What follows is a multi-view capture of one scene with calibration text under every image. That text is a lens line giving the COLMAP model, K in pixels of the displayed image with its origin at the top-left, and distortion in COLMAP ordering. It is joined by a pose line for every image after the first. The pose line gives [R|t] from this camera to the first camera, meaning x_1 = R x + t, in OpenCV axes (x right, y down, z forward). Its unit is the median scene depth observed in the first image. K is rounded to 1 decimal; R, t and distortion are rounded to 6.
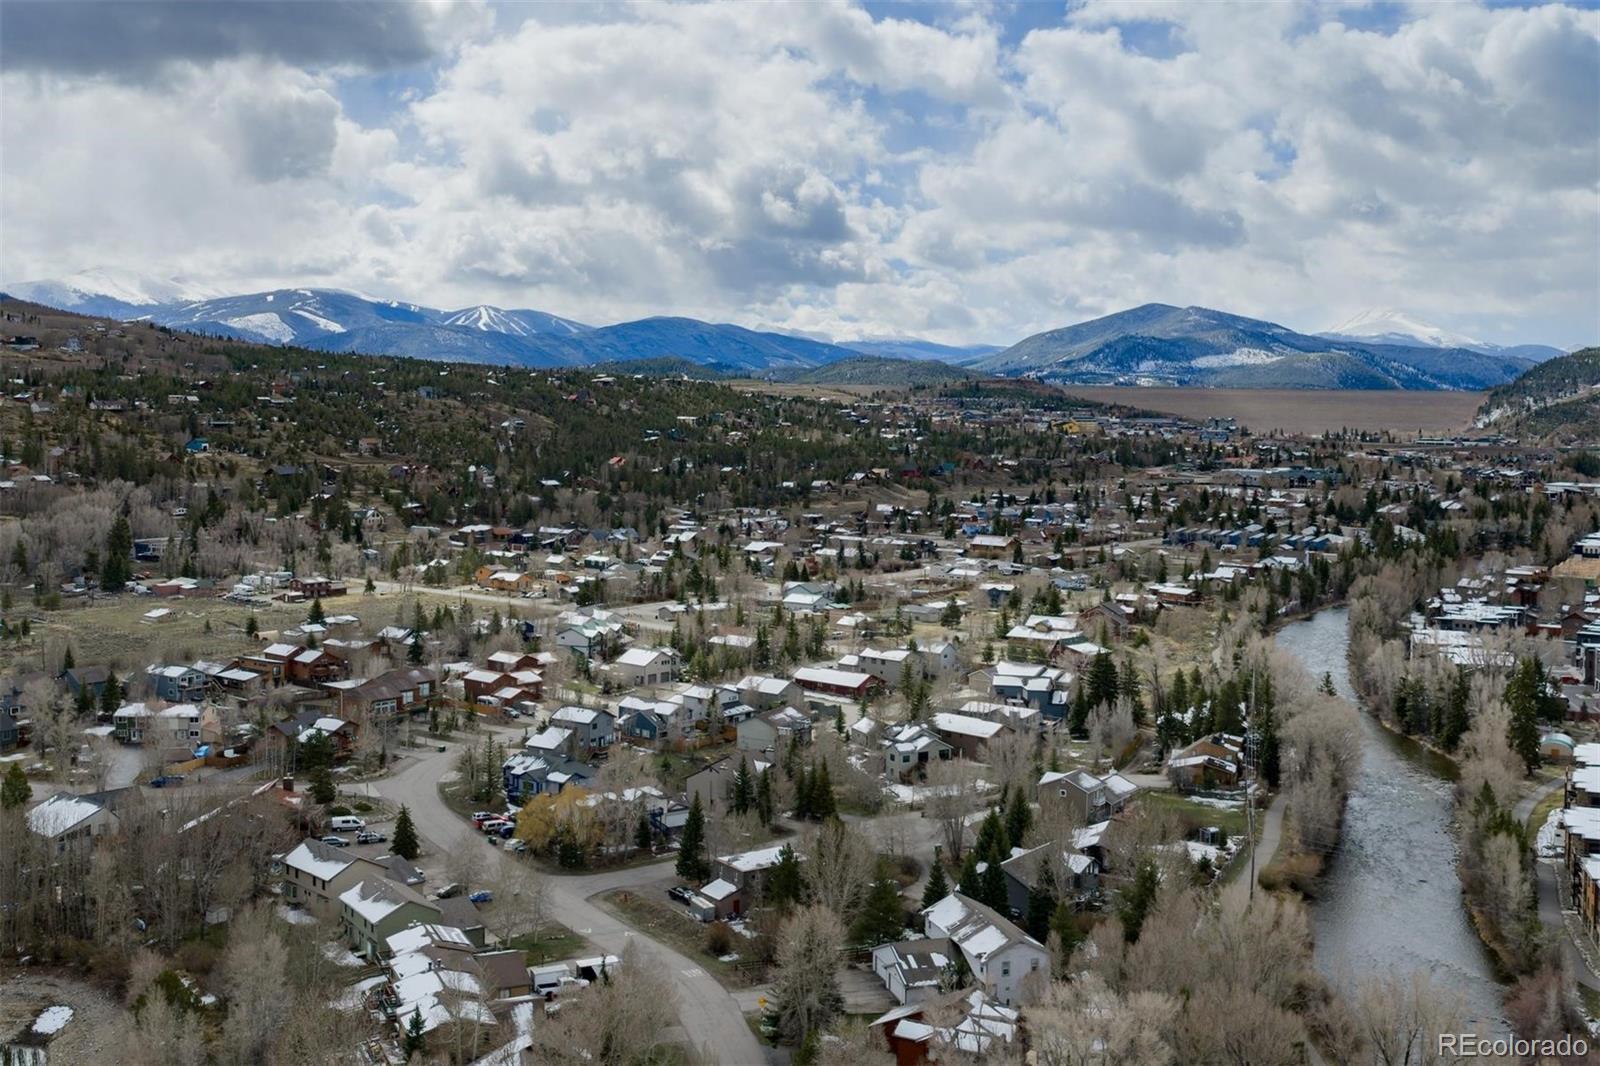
lens RADIAL K [[1722.3, 0, 878.7], [0, 1722.3, 535.2], [0, 0, 1]] dist [0.011853, -0.026217]
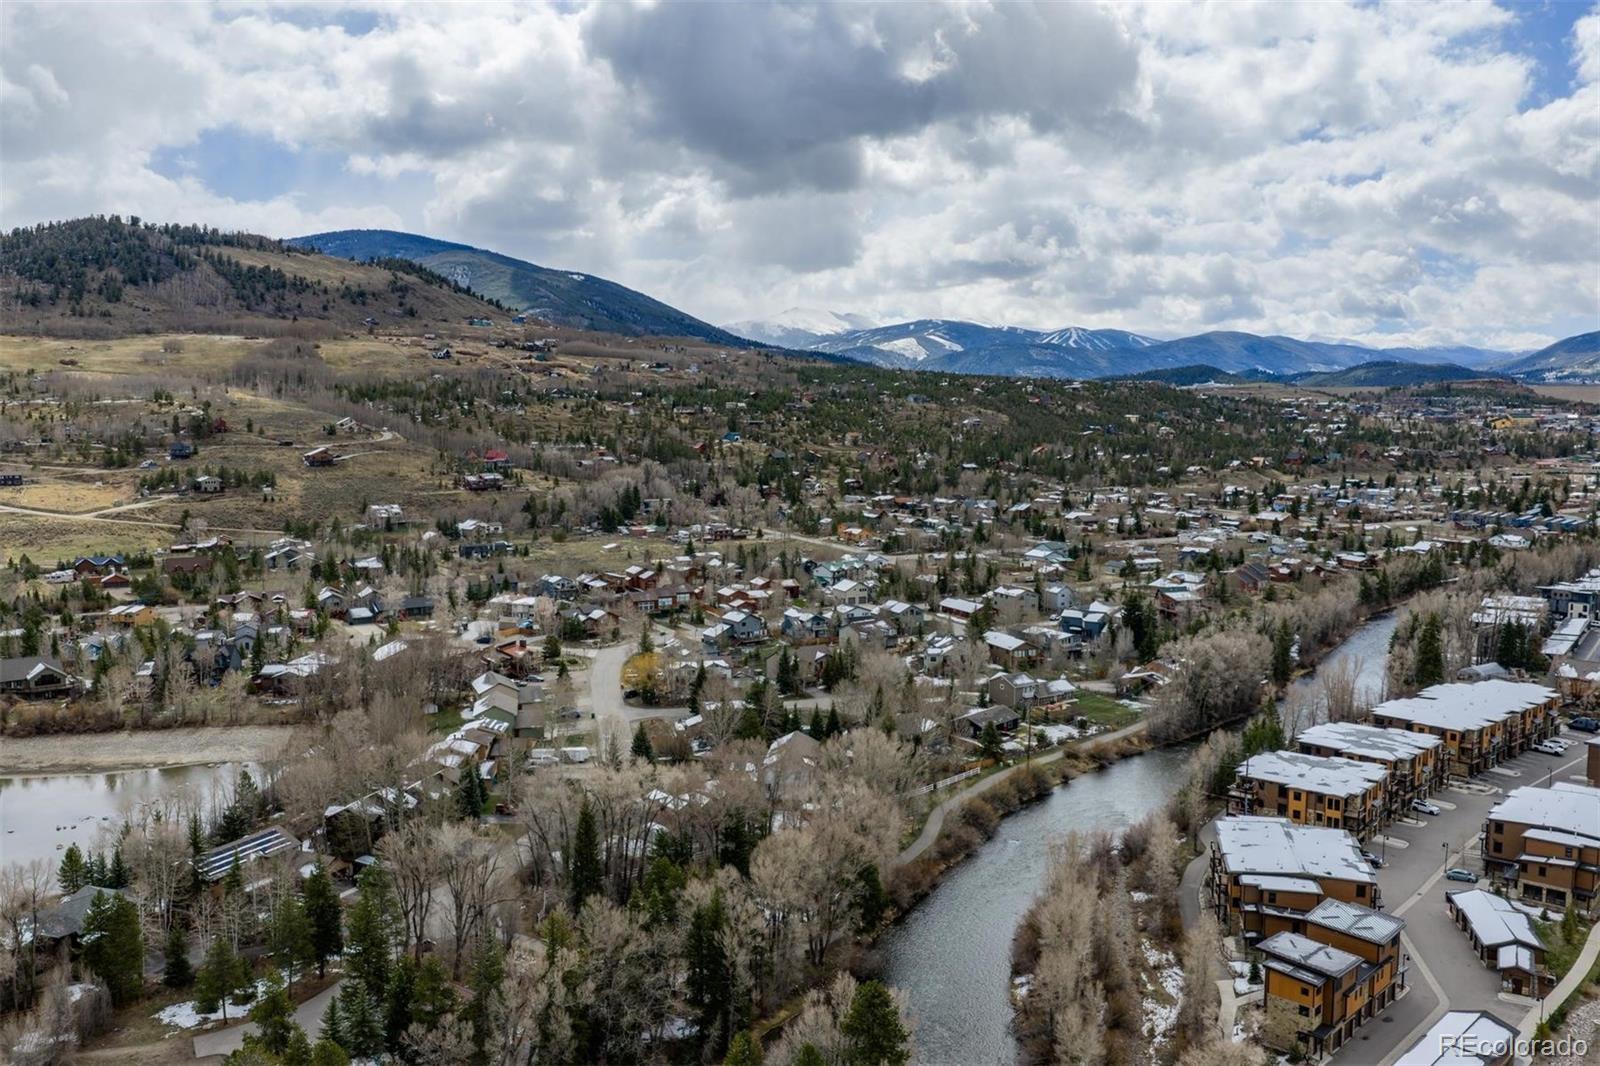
lens RADIAL K [[1352.7, 0, 797.3], [0, 1352.7, 572.4], [0, 0, 1]] dist [0.004693, -0.004694]
pose [[0.912600, 0.042723, -0.406615, 0.112905], [-0.023531, 0.998365, 0.052084, 0.000858], [0.408175, -0.037964, 0.912114, -0.019046]]
